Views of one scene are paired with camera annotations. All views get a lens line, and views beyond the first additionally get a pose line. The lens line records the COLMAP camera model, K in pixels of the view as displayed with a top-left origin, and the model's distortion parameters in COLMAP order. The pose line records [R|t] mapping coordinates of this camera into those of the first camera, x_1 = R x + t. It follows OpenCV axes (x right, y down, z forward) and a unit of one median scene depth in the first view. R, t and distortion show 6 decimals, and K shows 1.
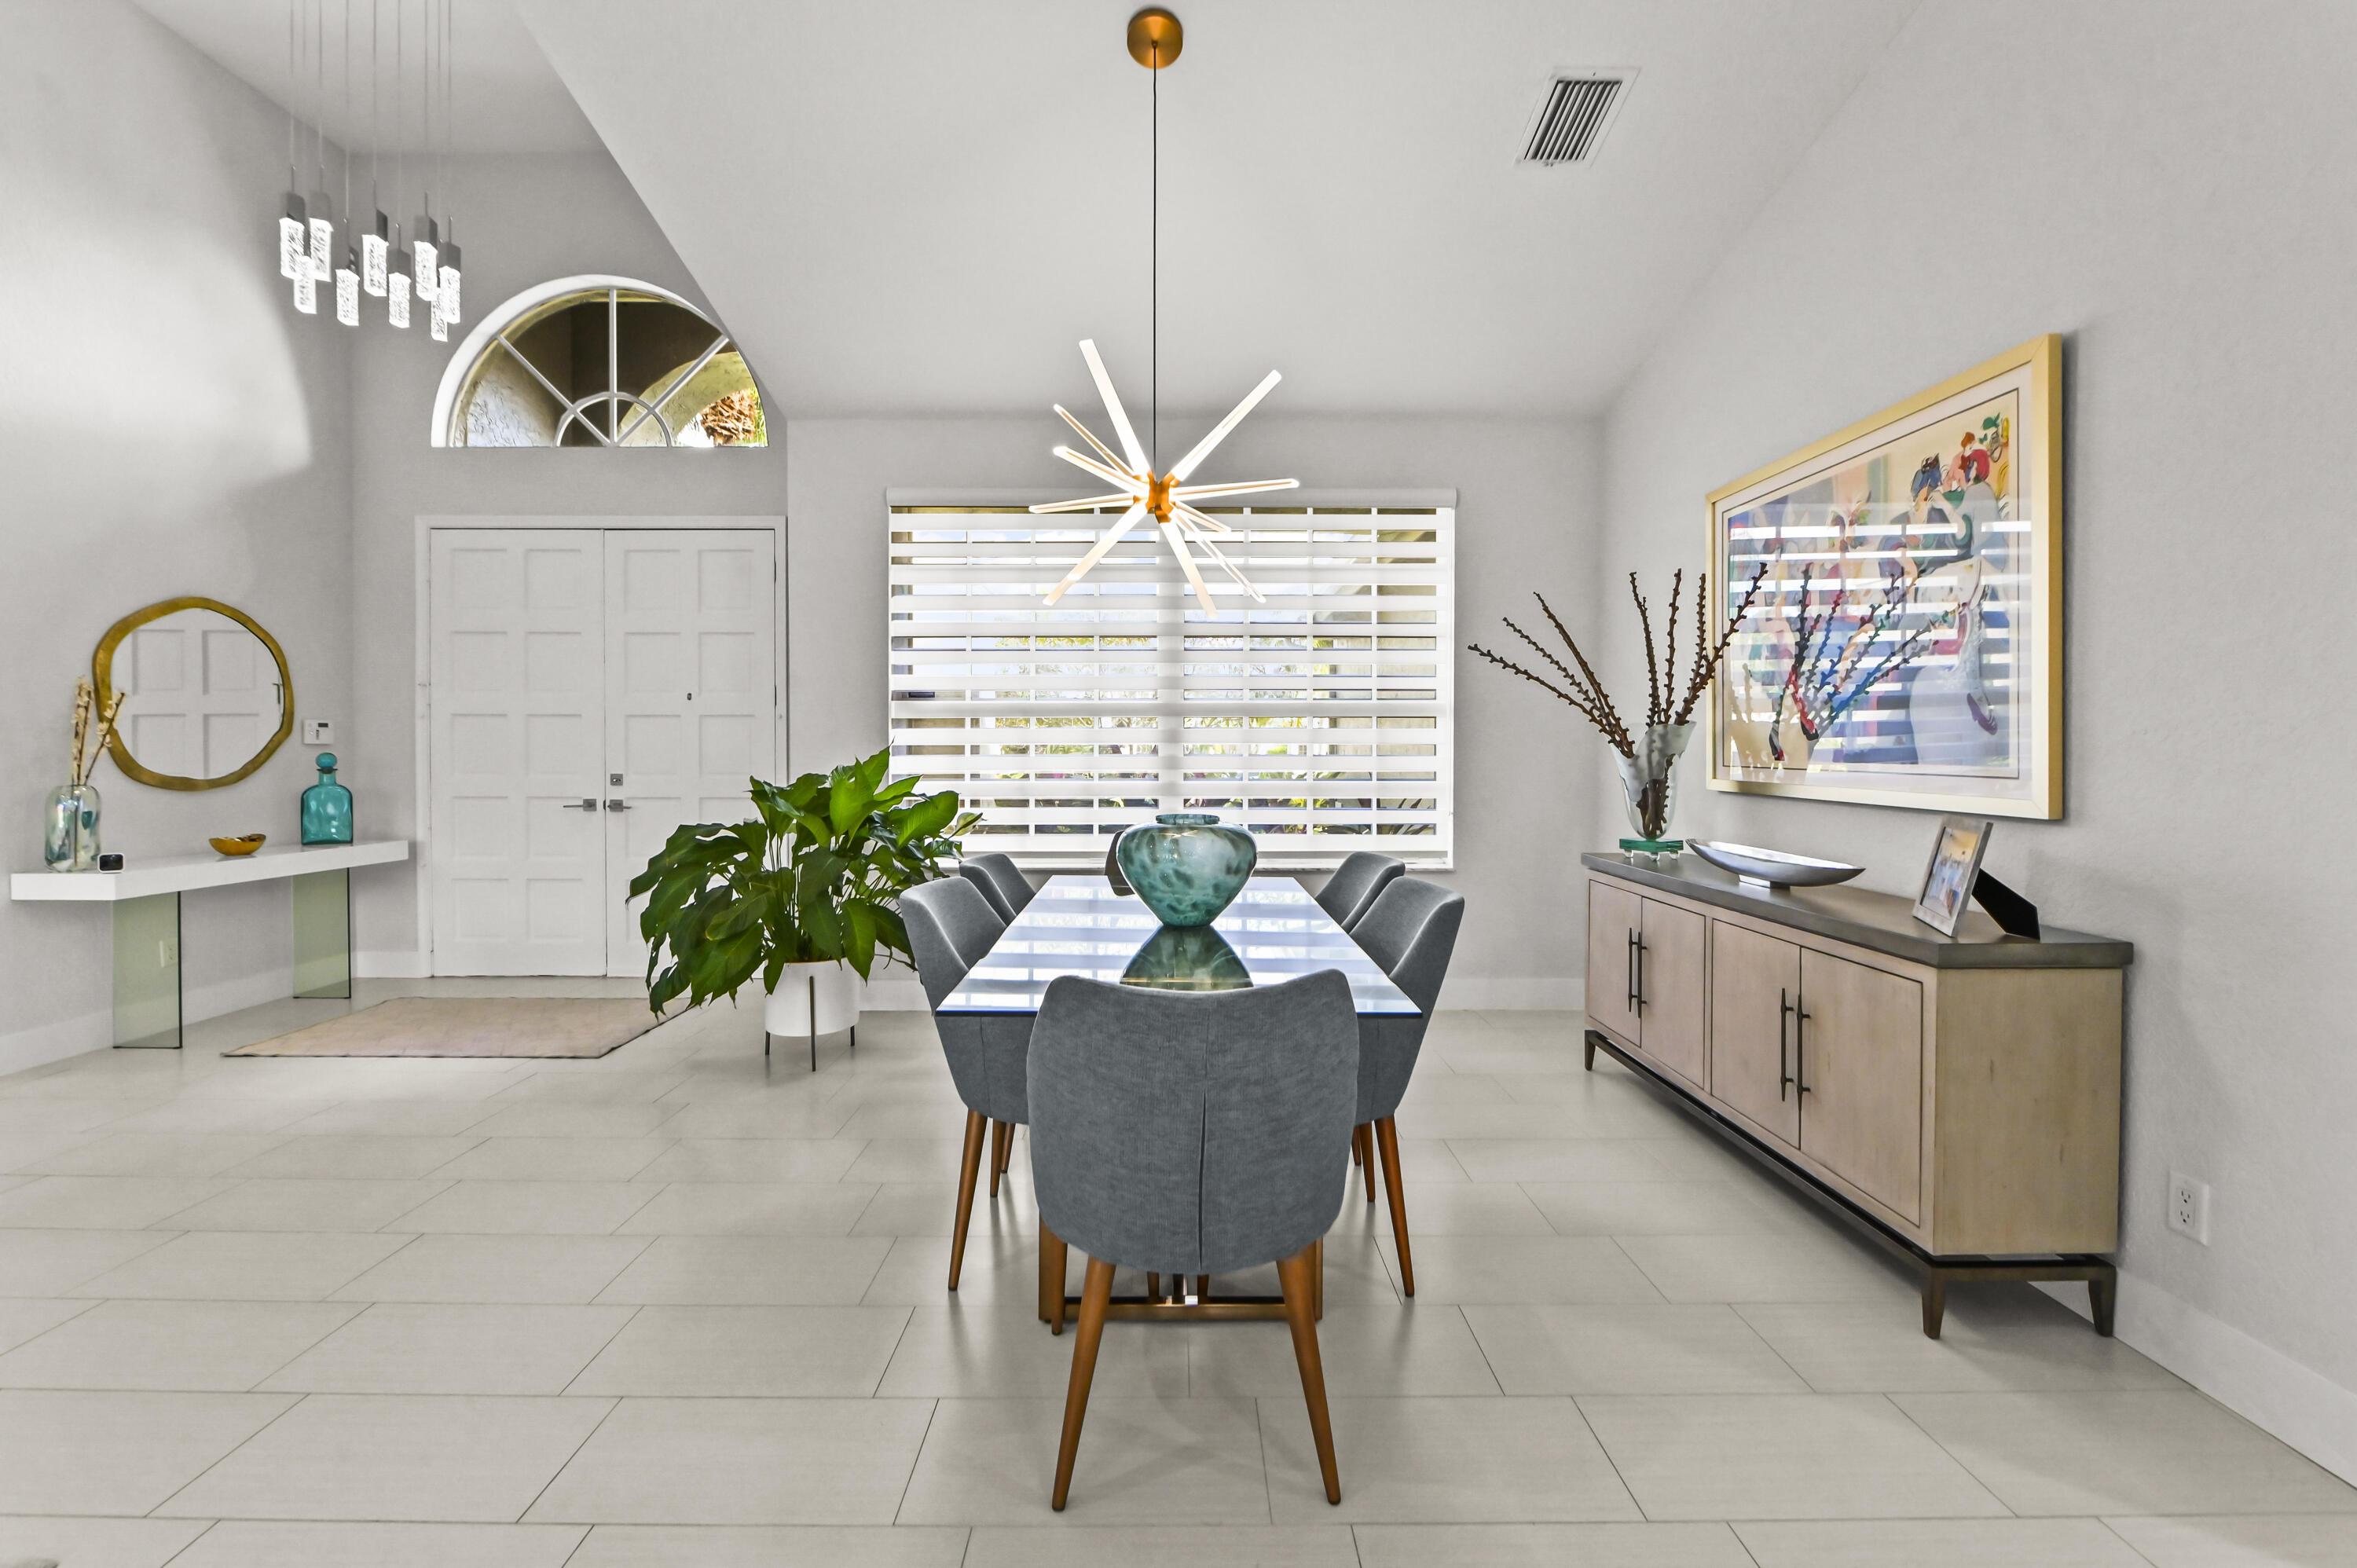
lens RADIAL K [[950.9, 0, 1188.1], [0, 950.9, 767.2], [0, 0, 1]] dist [-0.006826, -0.000569]
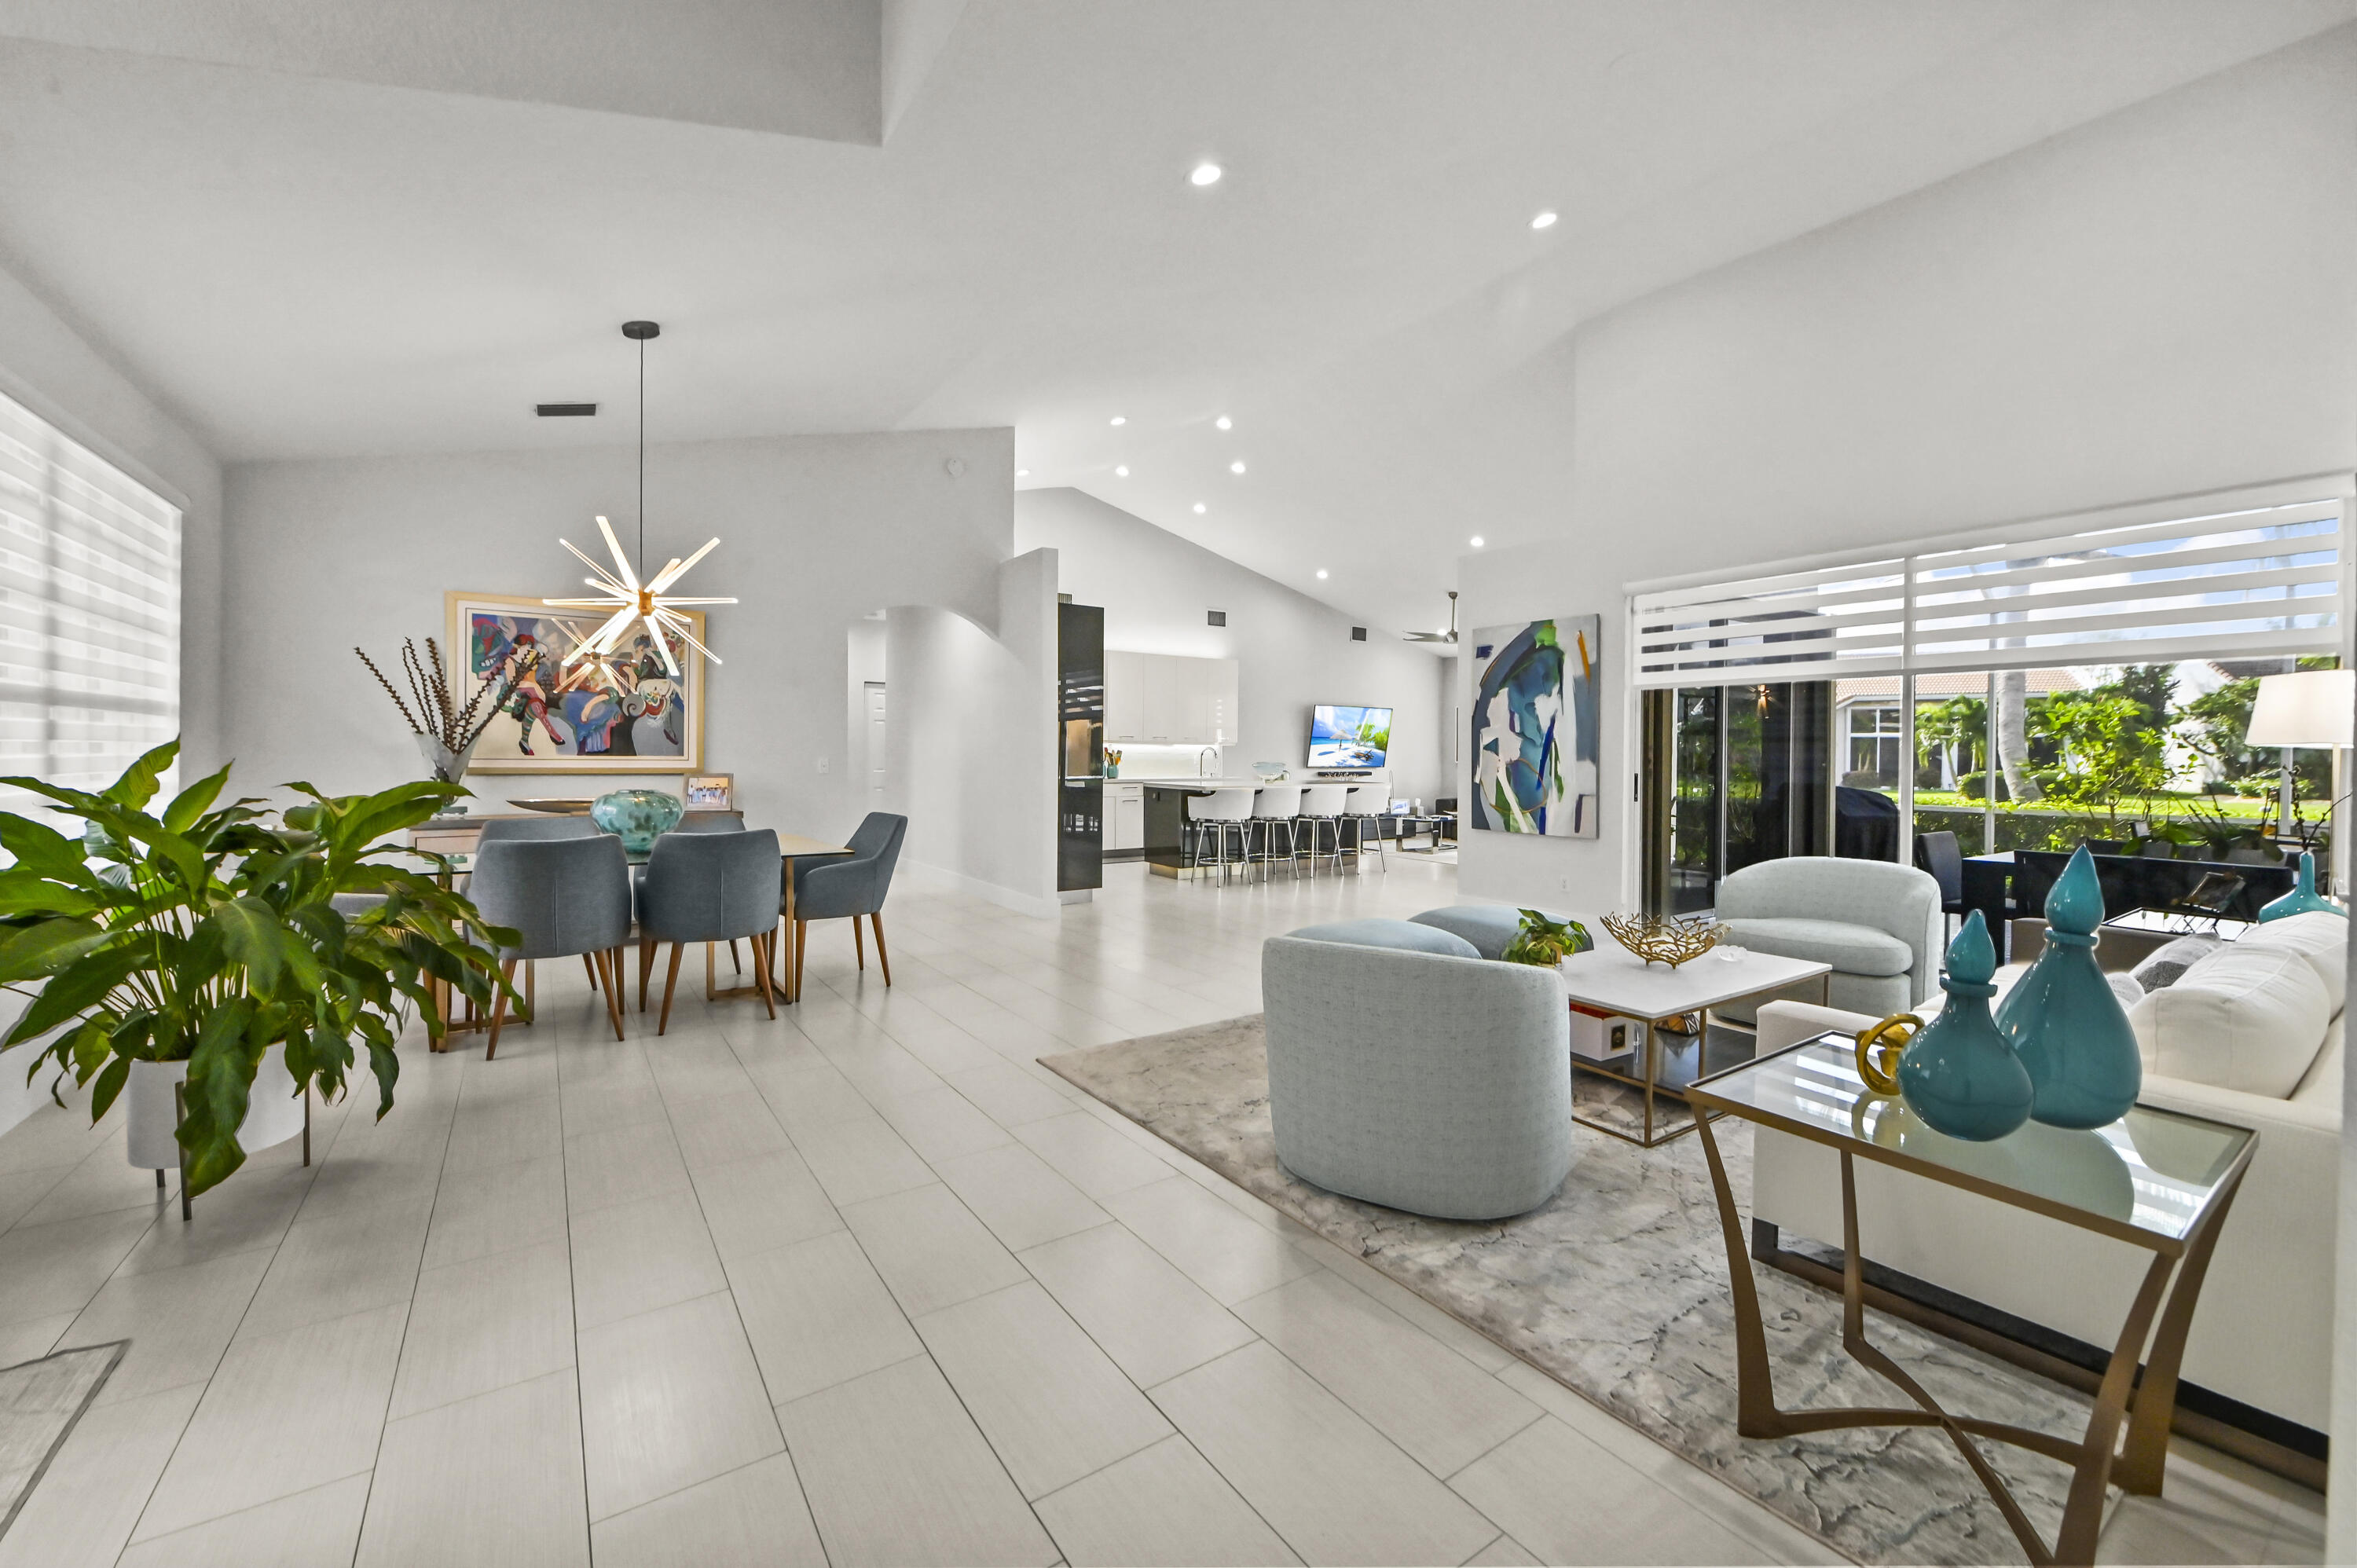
lens RADIAL K [[950.9, 0, 1188.8], [0, 950.9, 766.9], [0, 0, 1]] dist [-0.006826, -0.000569]
pose [[-0.567481, -0.018545, 0.823178, -1.374482], [0.007936, 0.999577, 0.027990, -0.021521], [-0.823348, 0.022417, -0.567093, 0.806118]]
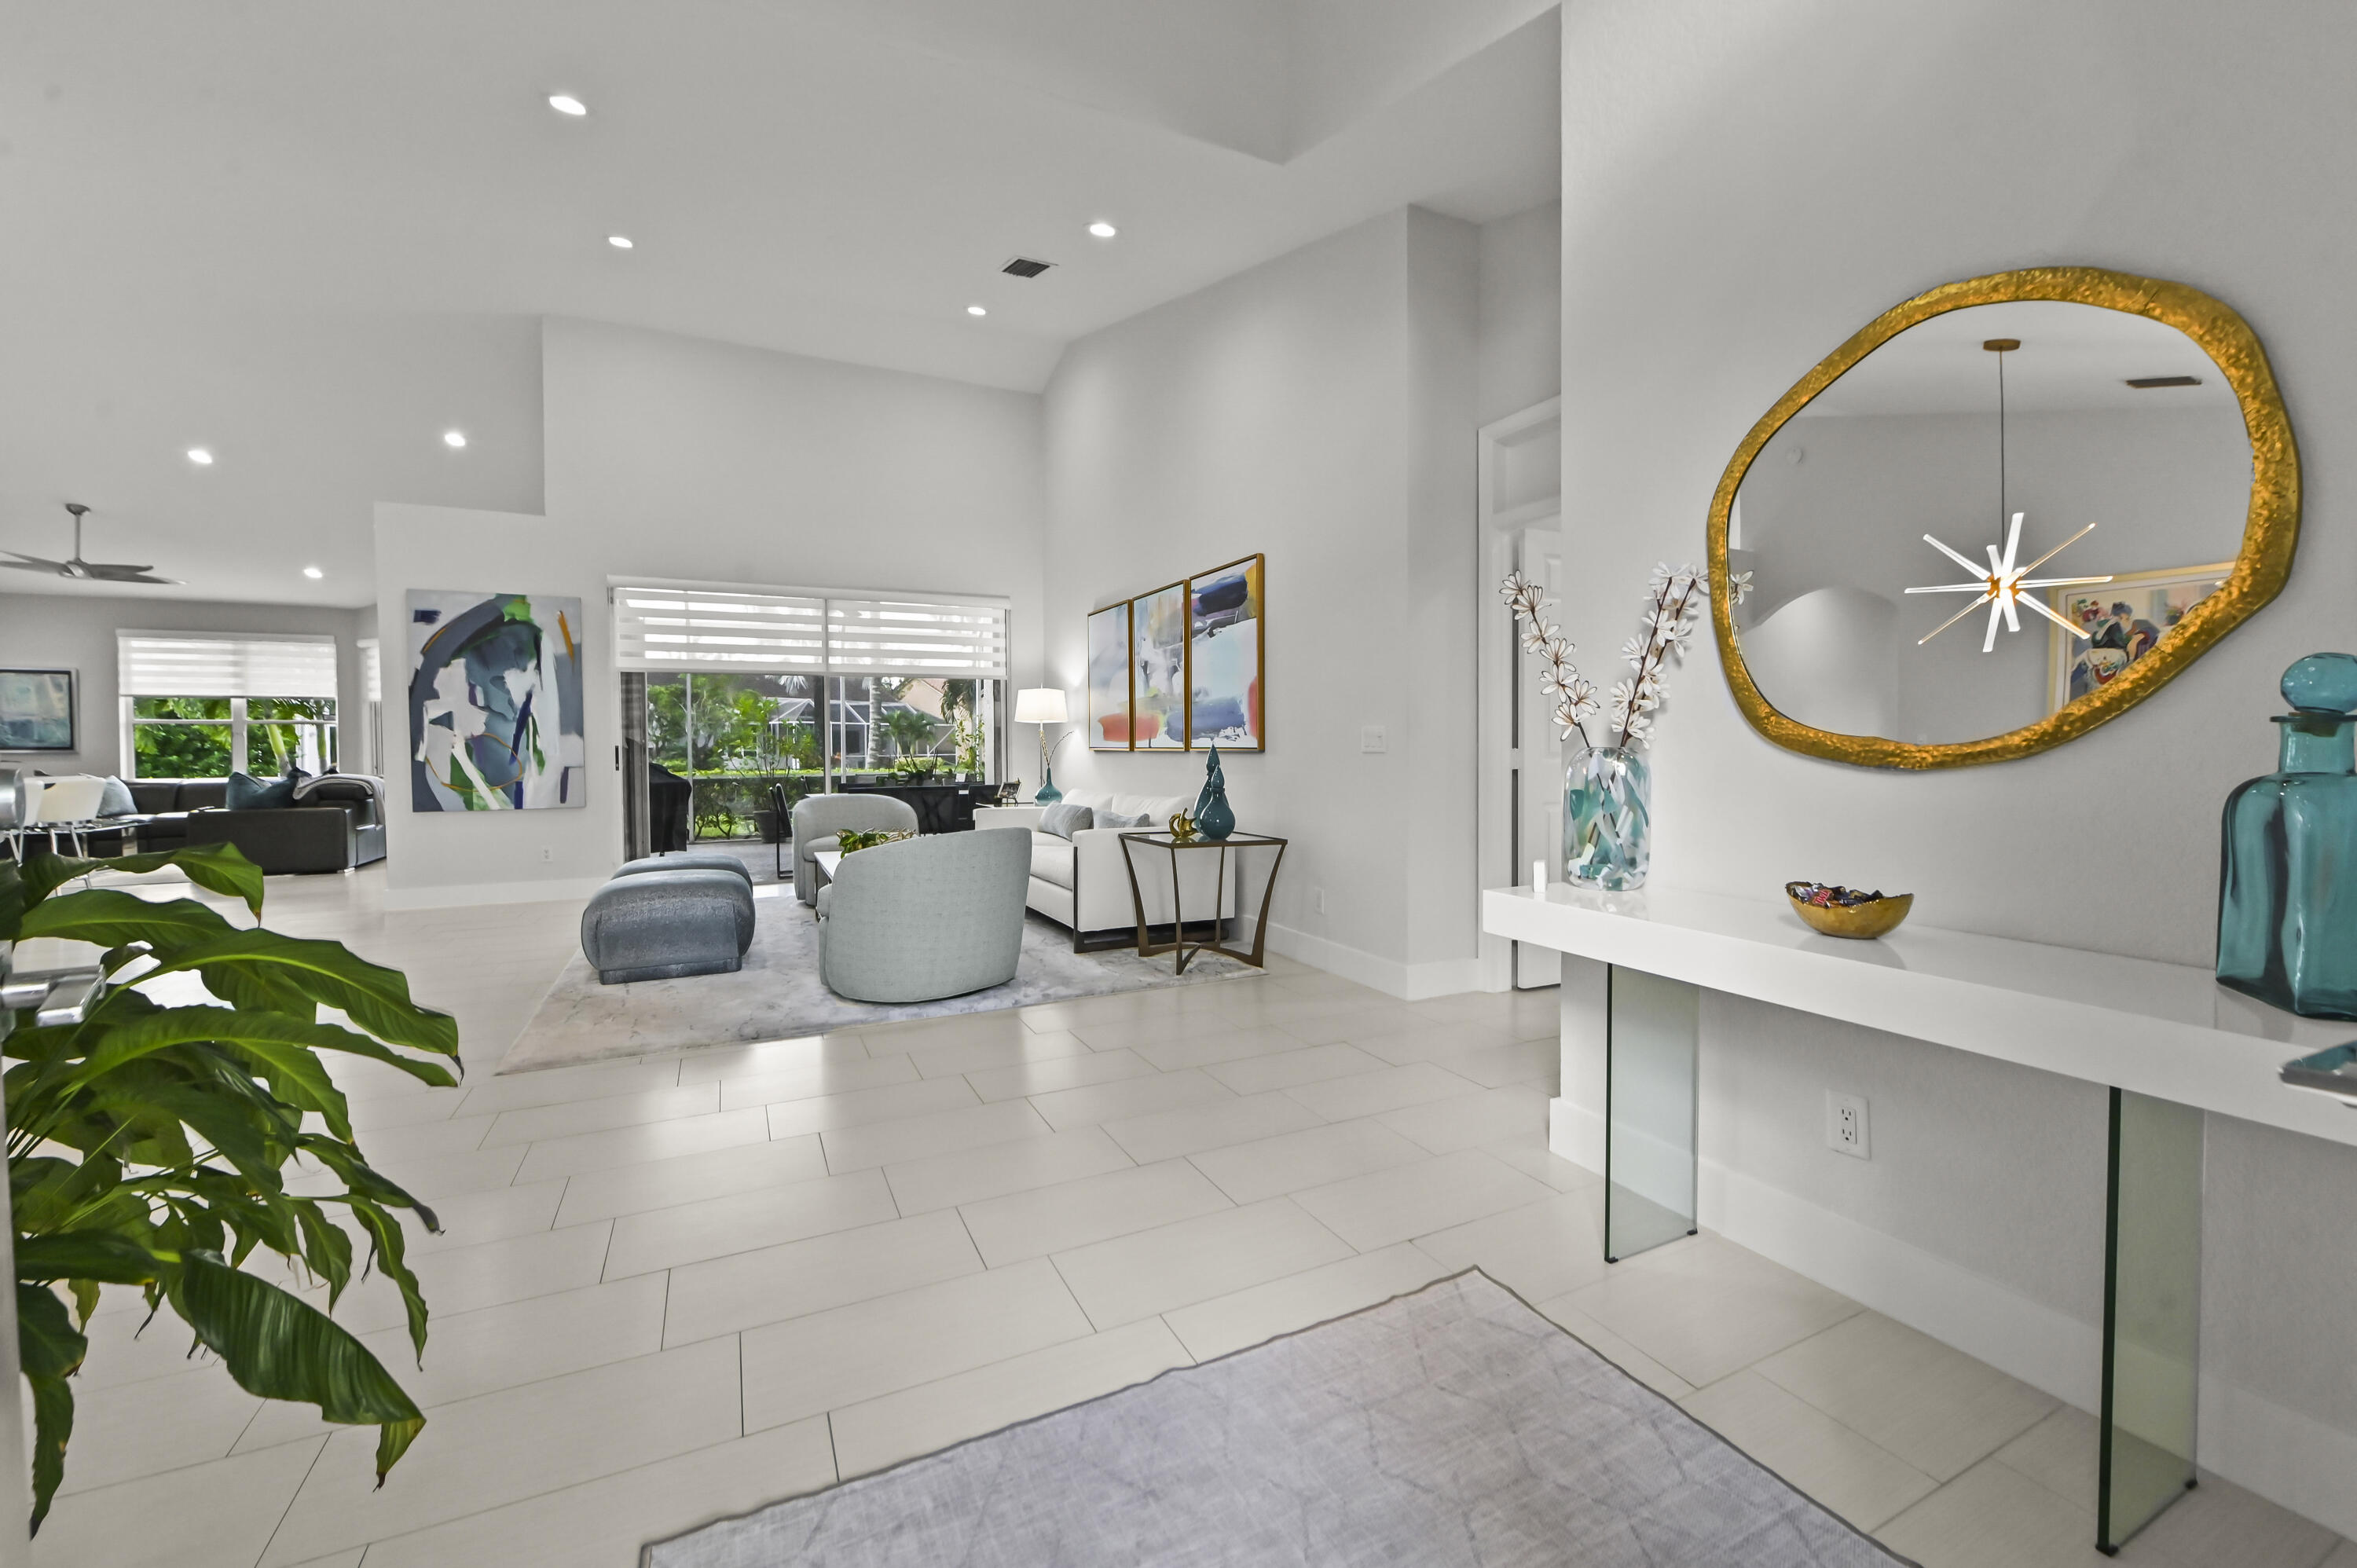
lens RADIAL K [[950.9, 0, 1187.7], [0, 950.9, 769.2], [0, 0, 1]] dist [-0.006826, -0.000569]
pose [[-0.904370, 0.012858, -0.426556, -0.662121], [-0.004458, 0.999207, 0.039573, 0.009579], [0.426726, 0.037690, -0.903595, 1.395896]]
